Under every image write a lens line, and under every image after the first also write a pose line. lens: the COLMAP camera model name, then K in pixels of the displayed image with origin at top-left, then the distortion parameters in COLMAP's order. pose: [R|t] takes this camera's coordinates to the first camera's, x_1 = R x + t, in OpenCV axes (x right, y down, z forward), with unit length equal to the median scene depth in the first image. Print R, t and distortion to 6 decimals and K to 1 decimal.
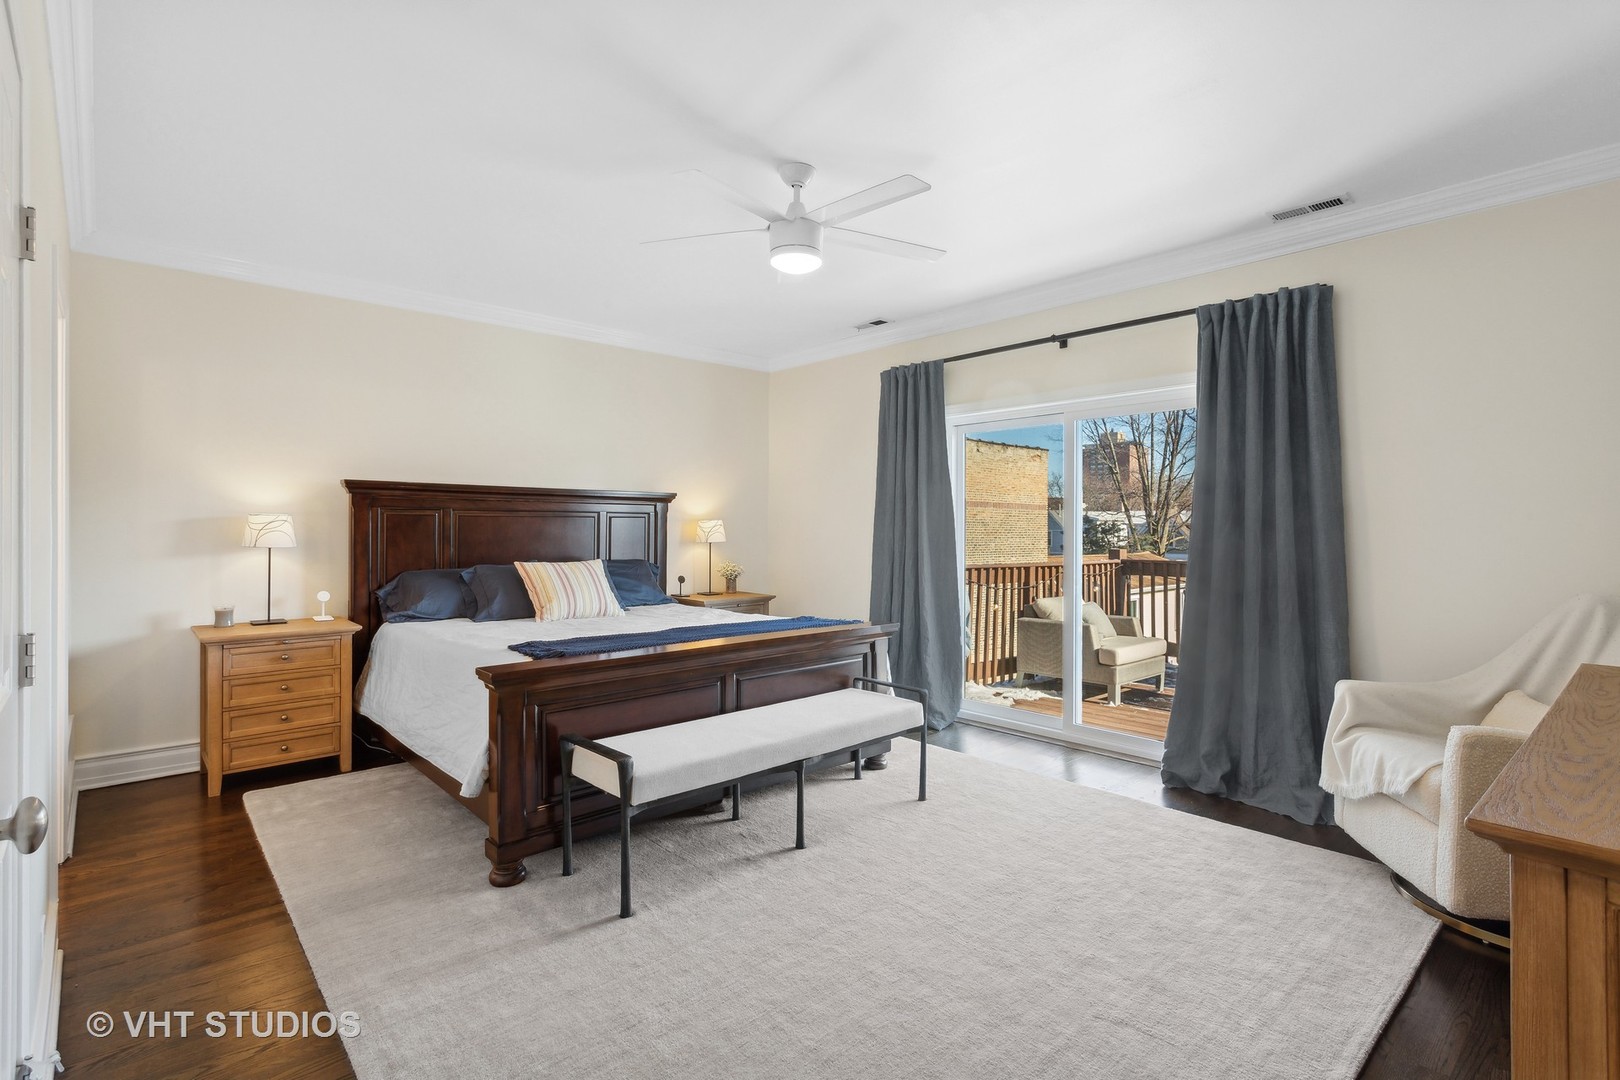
lens RADIAL K [[773.1, 0, 805.3], [0, 773.1, 529.6], [0, 0, 1]] dist [0.000205, 0.000004]
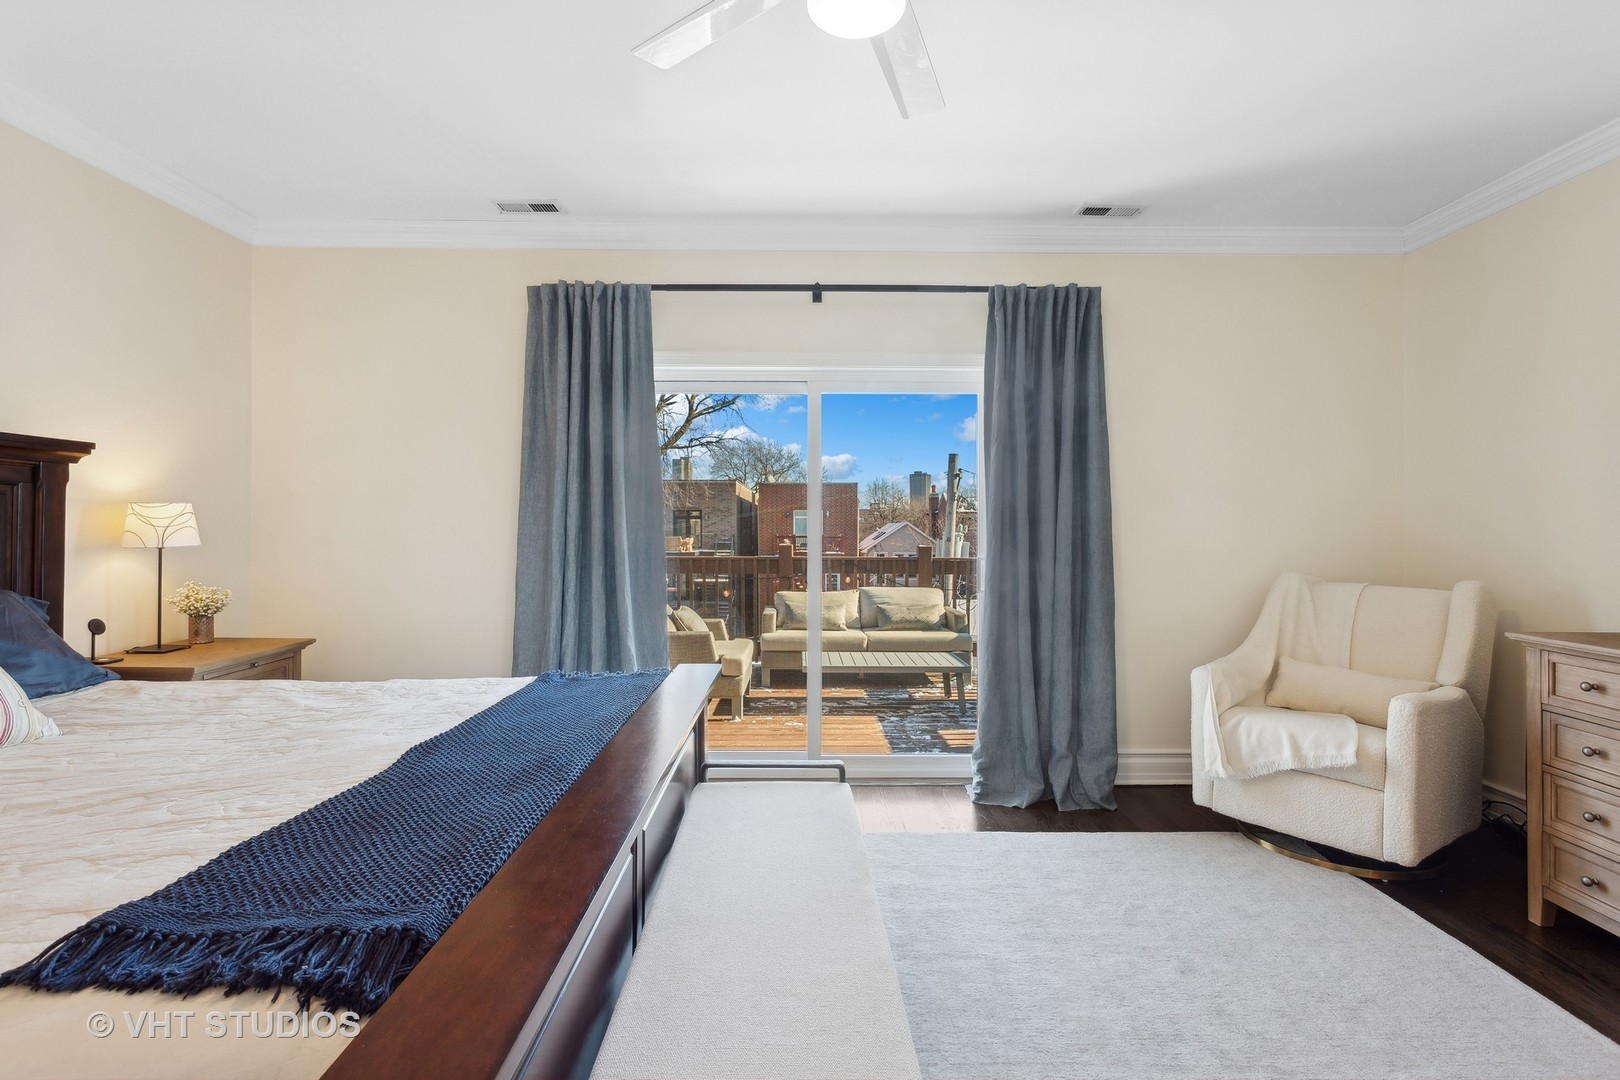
lens RADIAL K [[773.1, 0, 805.3], [0, 773.1, 529.6], [0, 0, 1]] dist [0.000205, 0.000004]
pose [[0.665818, -0.003448, 0.746106, -0.268559], [-0.001278, 0.999983, 0.005761, 0.002111], [-0.746113, -0.004789, 0.665802, 0.429843]]
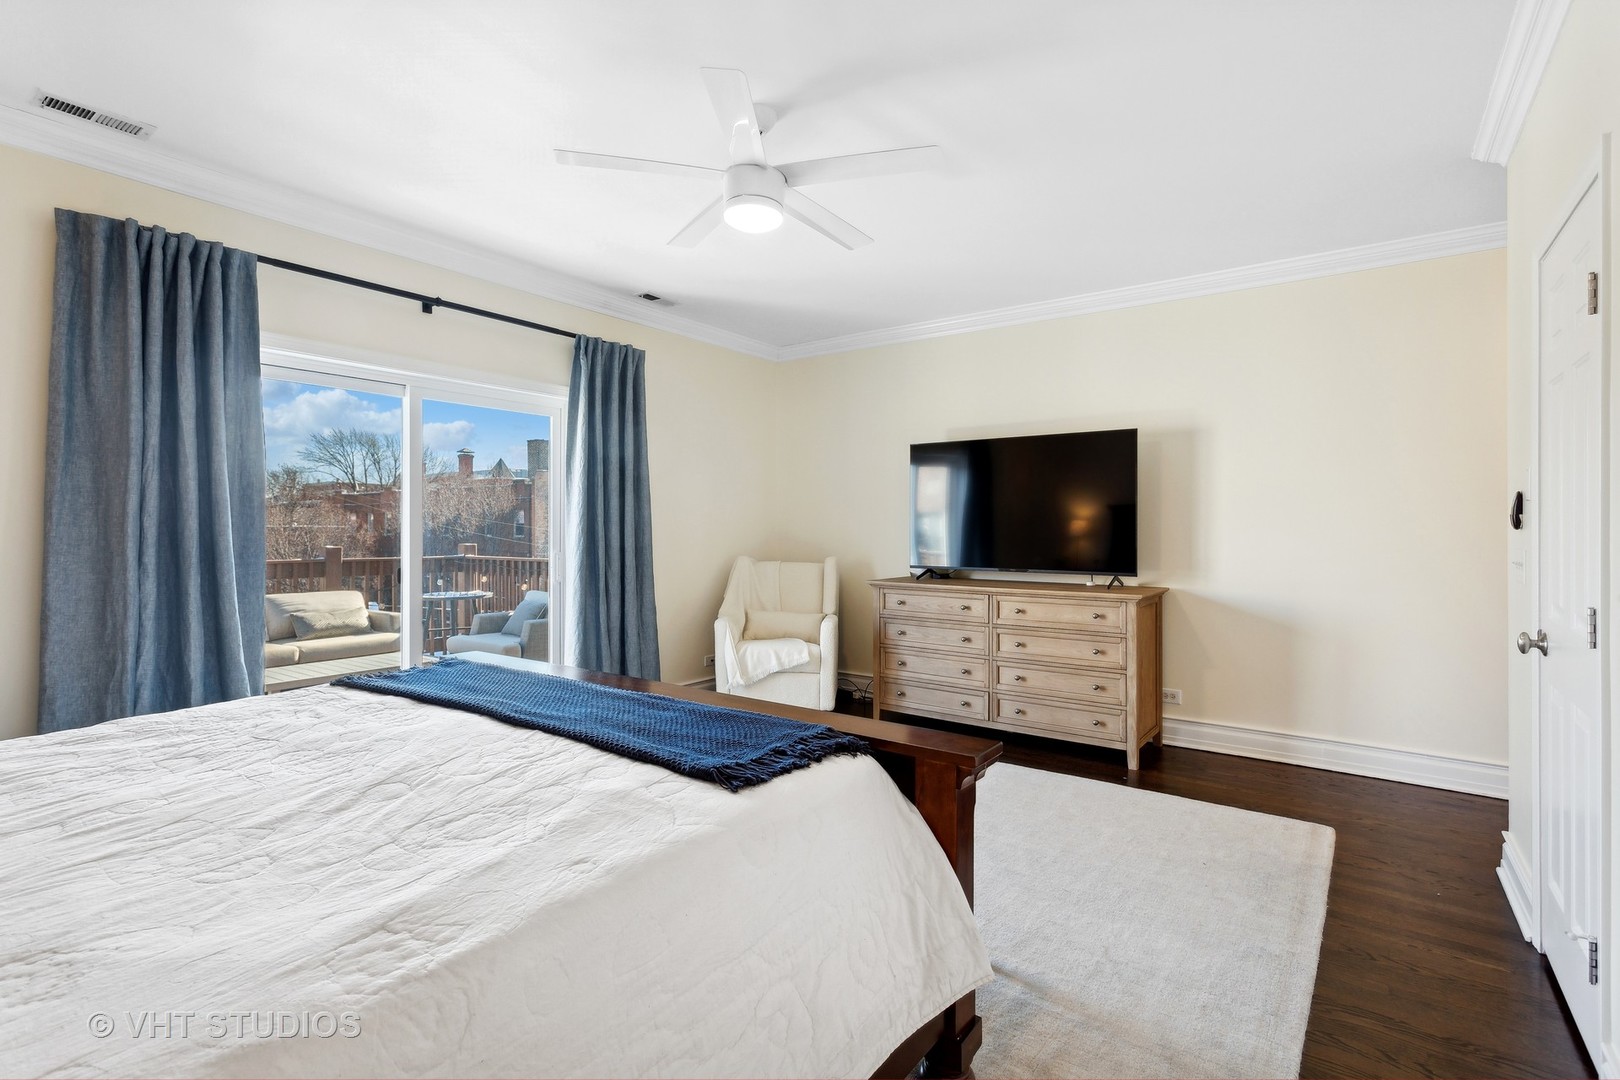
lens RADIAL K [[768.6, 0, 804.5], [0, 768.6, 537.2], [0, 0, 1]] dist [0.019556, 0.000095]
pose [[-0.198090, -0.015342, 0.980064, -0.555275], [-0.003394, 0.999882, 0.014966, 0.000382], [-0.980178, -0.000362, -0.198119, 0.707697]]
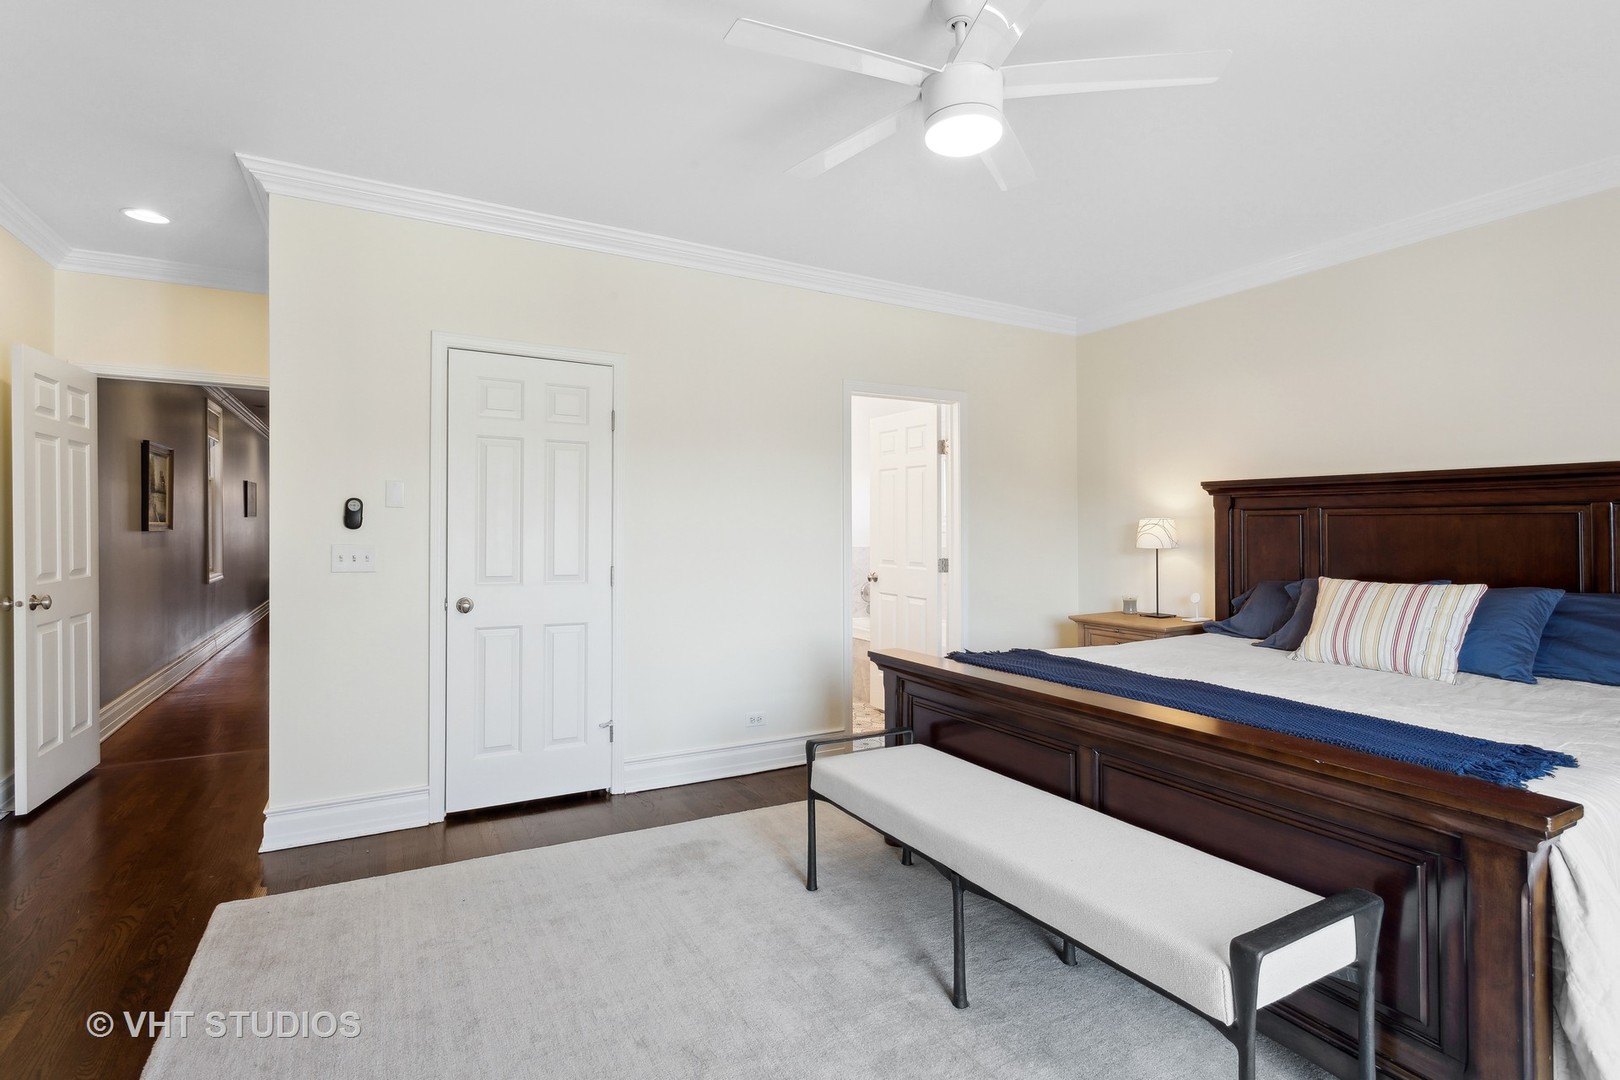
lens RADIAL K [[773.1, 0, 805.3], [0, 773.1, 529.6], [0, 0, 1]] dist [0.000205, 0.000004]
pose [[-0.225422, -0.003801, -0.974254, 0.425625], [-0.007865, 0.999967, -0.002082, 0.002175], [0.974229, 0.007193, -0.225445, 0.641803]]
